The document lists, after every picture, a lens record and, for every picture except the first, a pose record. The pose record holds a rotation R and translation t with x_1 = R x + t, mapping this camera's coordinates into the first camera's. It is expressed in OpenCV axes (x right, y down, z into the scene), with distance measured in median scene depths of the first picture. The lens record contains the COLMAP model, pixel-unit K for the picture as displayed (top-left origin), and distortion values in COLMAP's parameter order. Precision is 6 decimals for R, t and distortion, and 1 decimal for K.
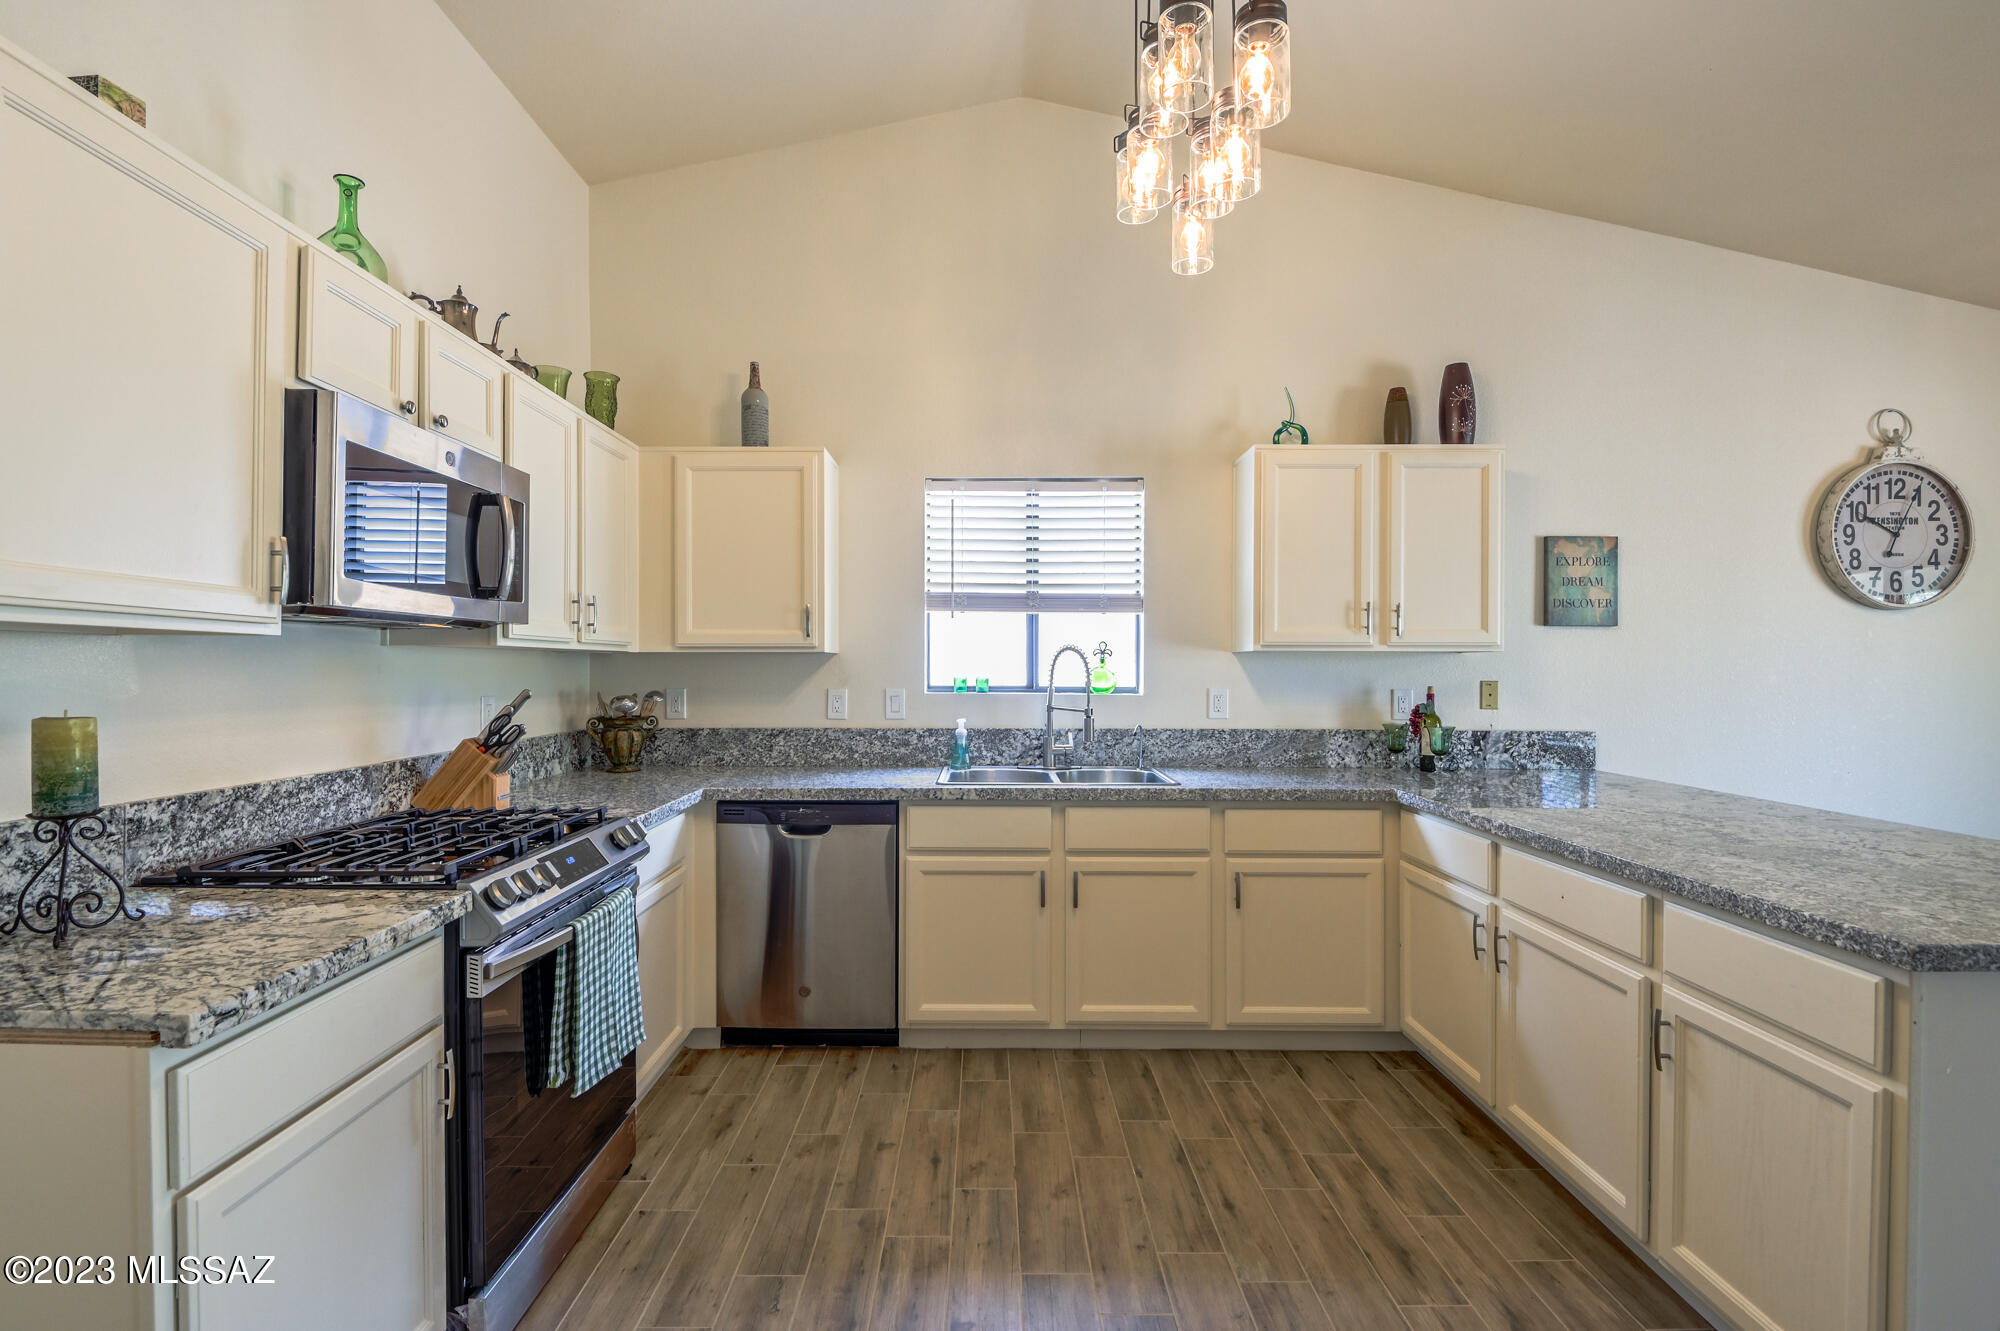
lens RADIAL K [[925.6, 0, 996.8], [0, 925.6, 665.0], [0, 0, 1]] dist [0.000522, -0.009775]
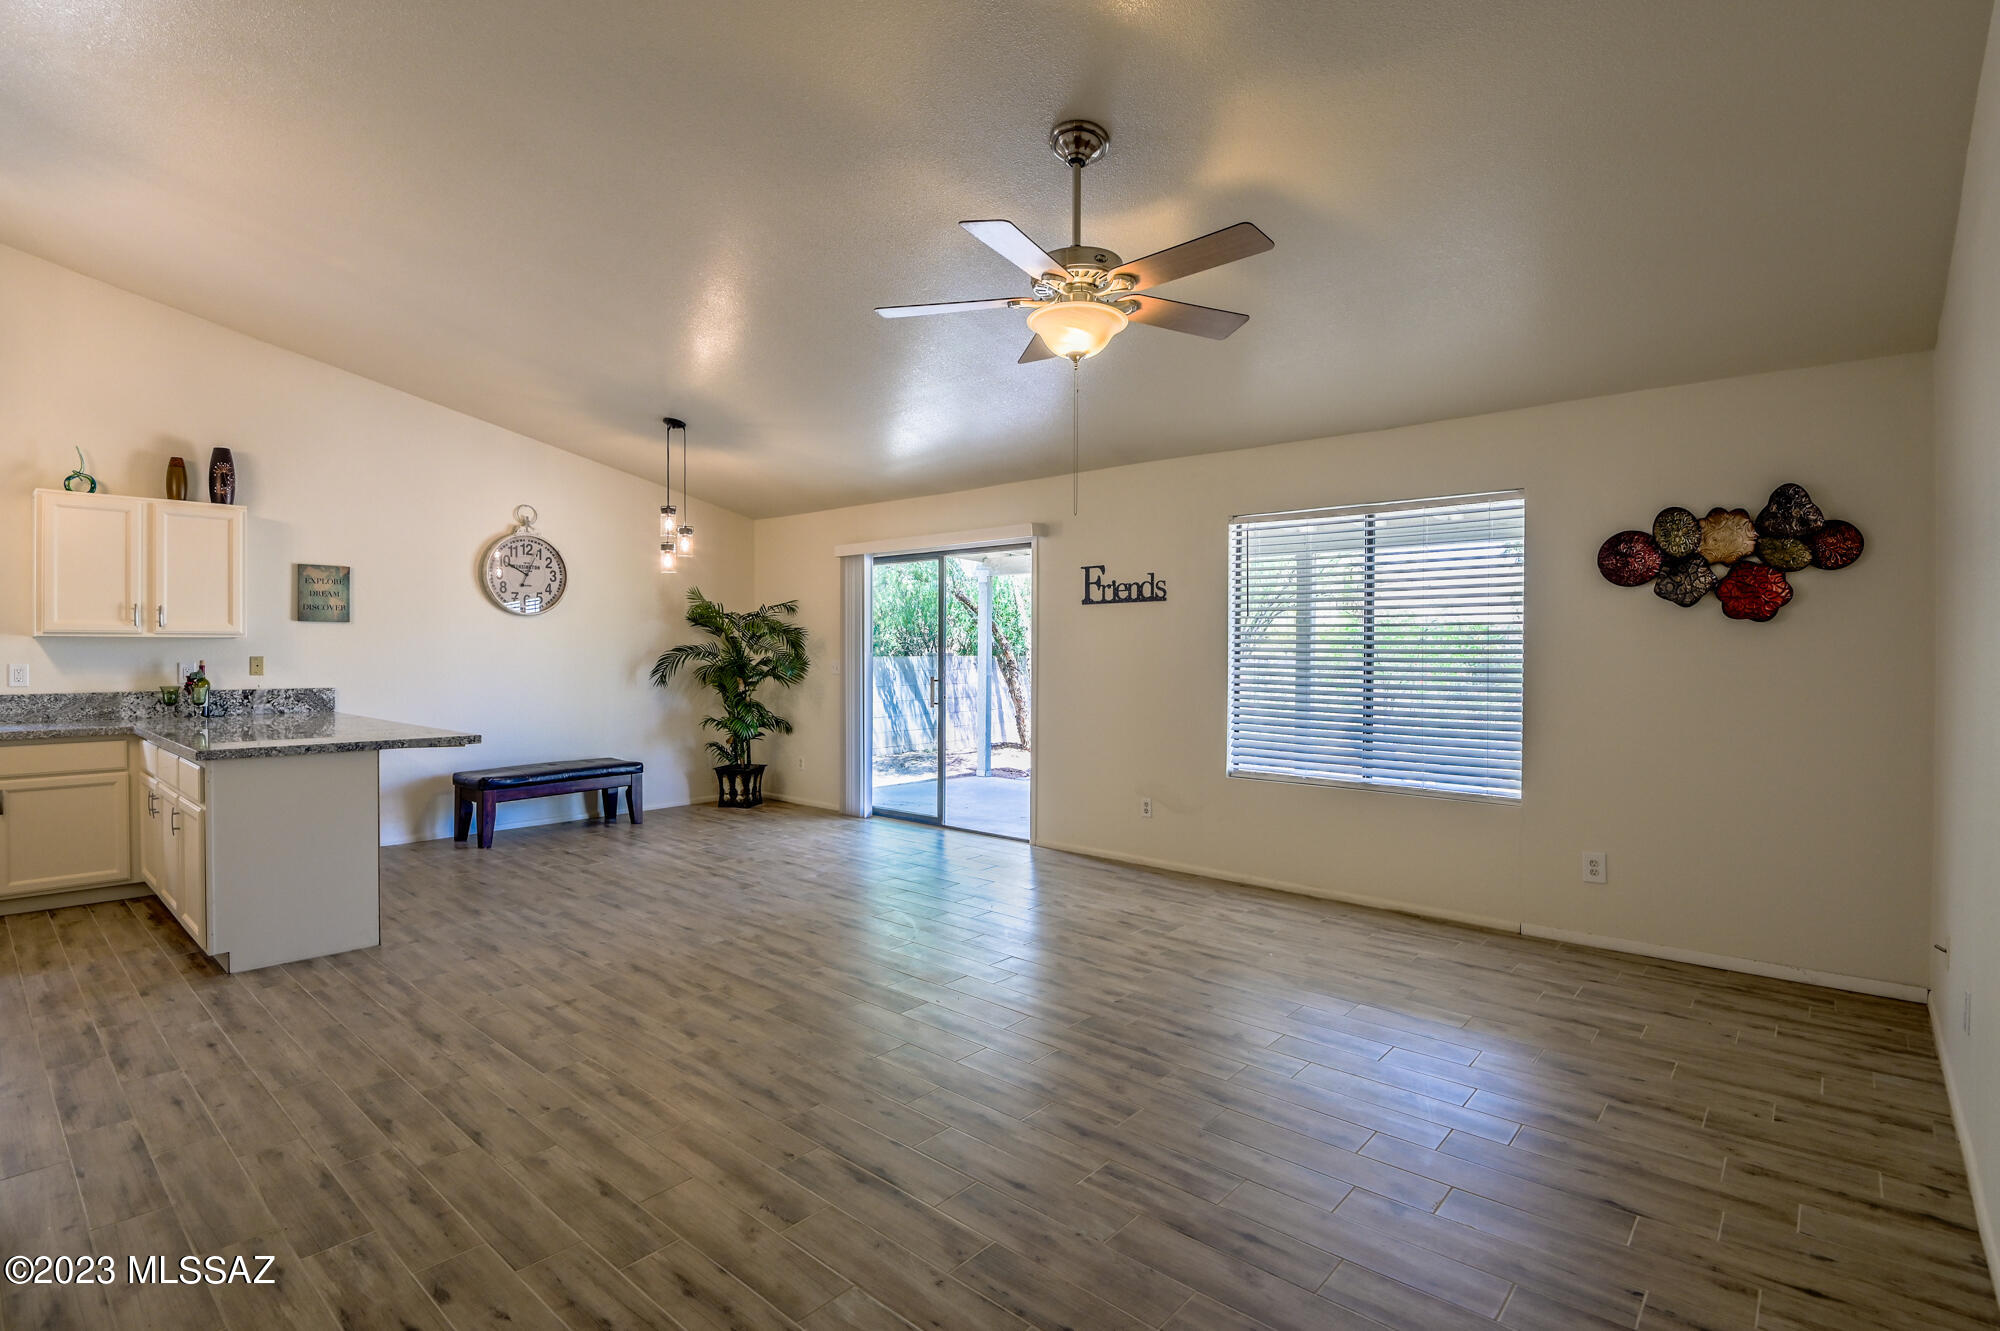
lens RADIAL K [[925.6, 0, 922.1], [0, 925.6, 652.7], [0, 0, 1]] dist [0.000522, -0.009775]
pose [[0.682819, -0.005132, 0.730570, 0.184991], [0.000558, 0.999979, 0.006503, 0.001554], [-0.730588, -0.004033, 0.682807, -0.934128]]
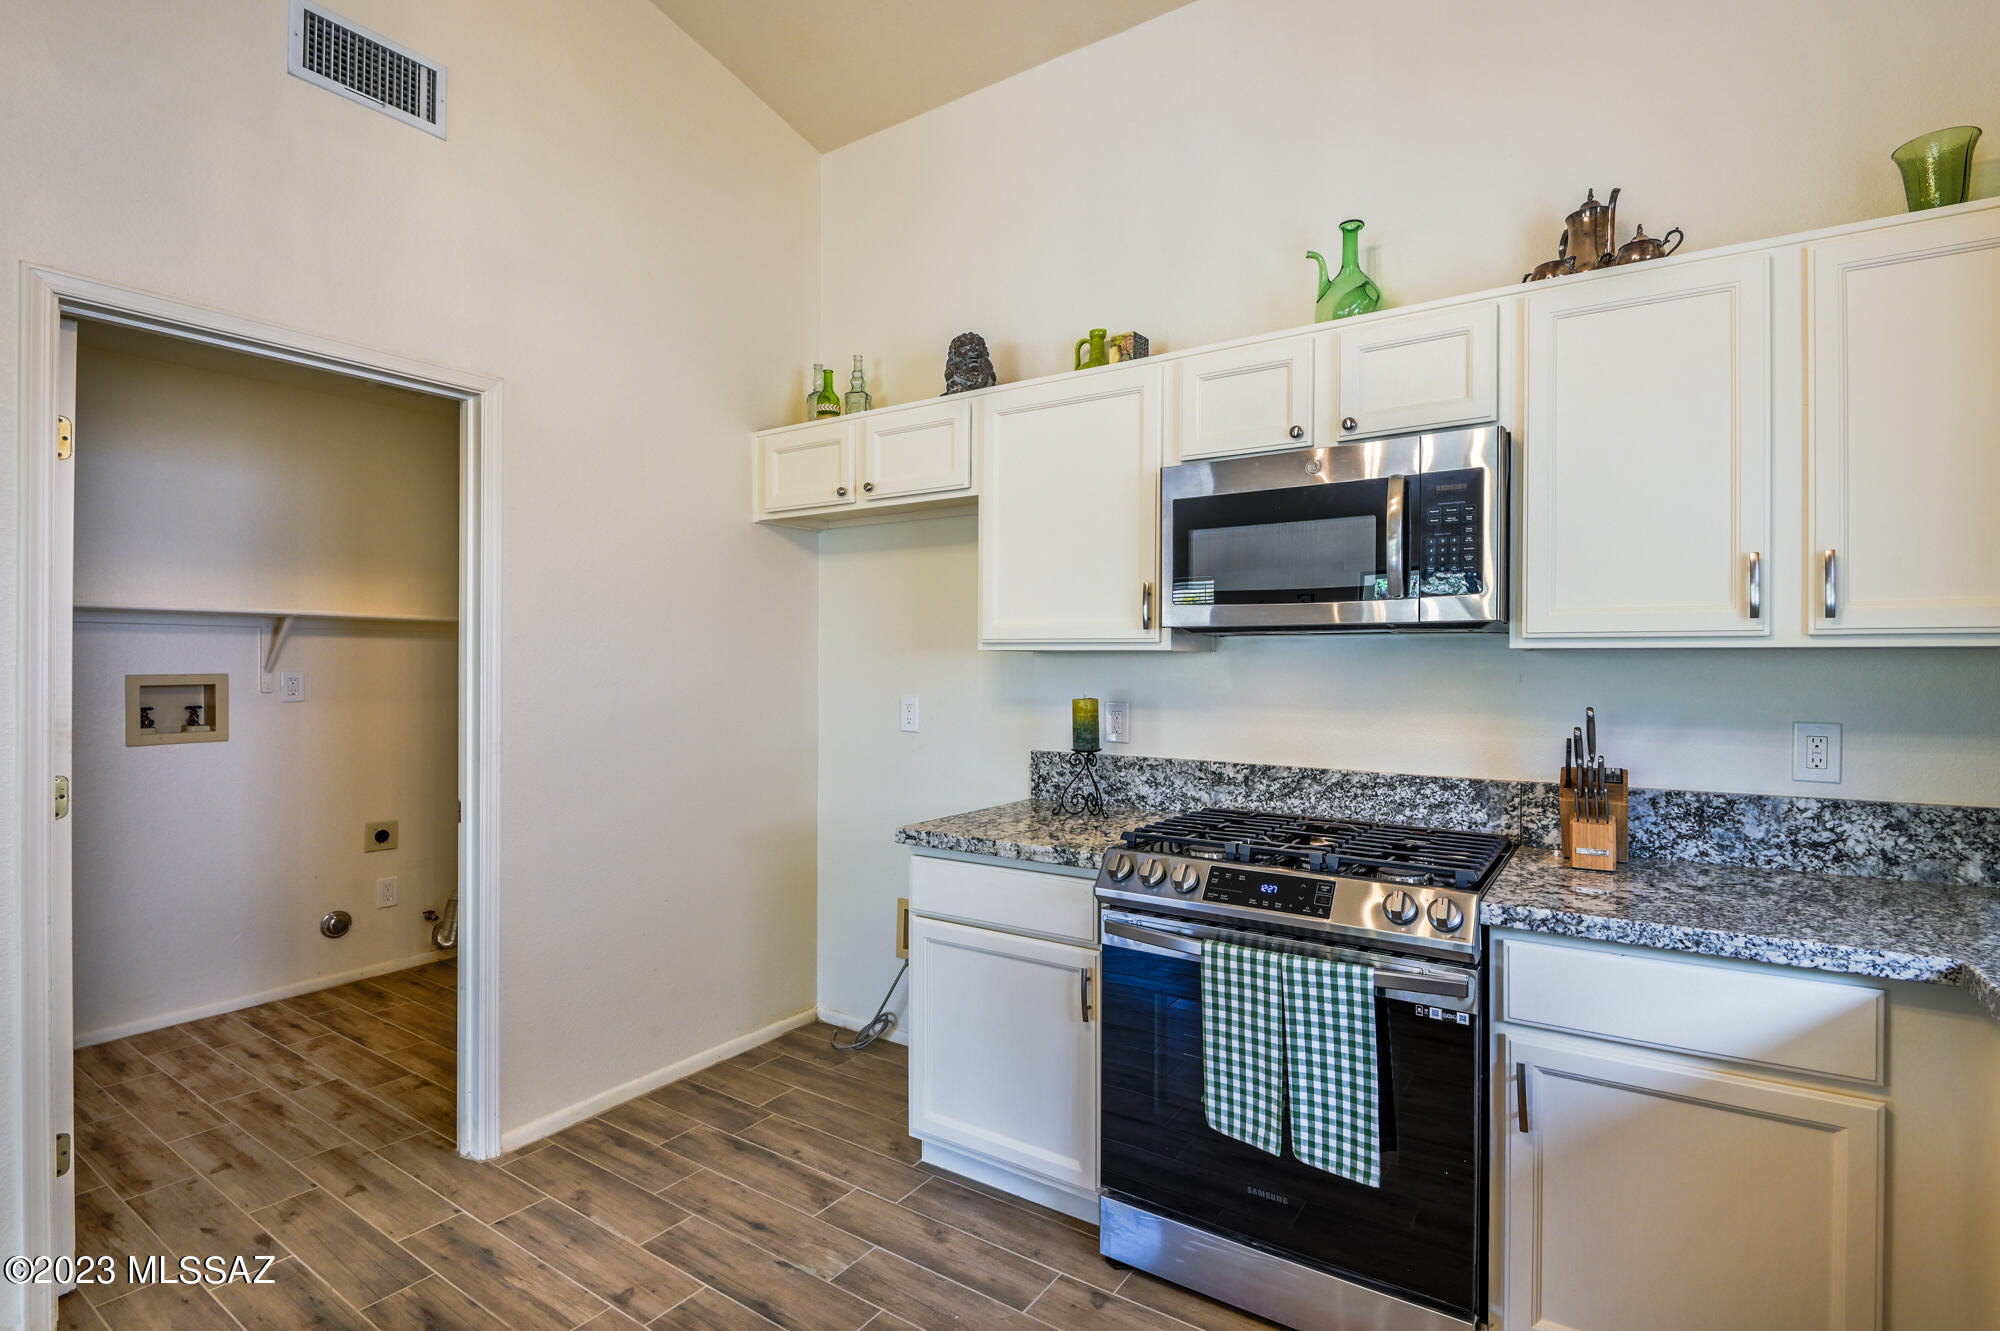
lens RADIAL K [[925.6, 0, 1006.9], [0, 925.6, 665.3], [0, 0, 1]] dist [0.000522, -0.009775]
pose [[-0.557053, -0.007130, -0.830446, 0.260690], [-0.006309, 0.999971, -0.004353, -0.000257], [0.830453, 0.002815, -0.557082, 0.777062]]
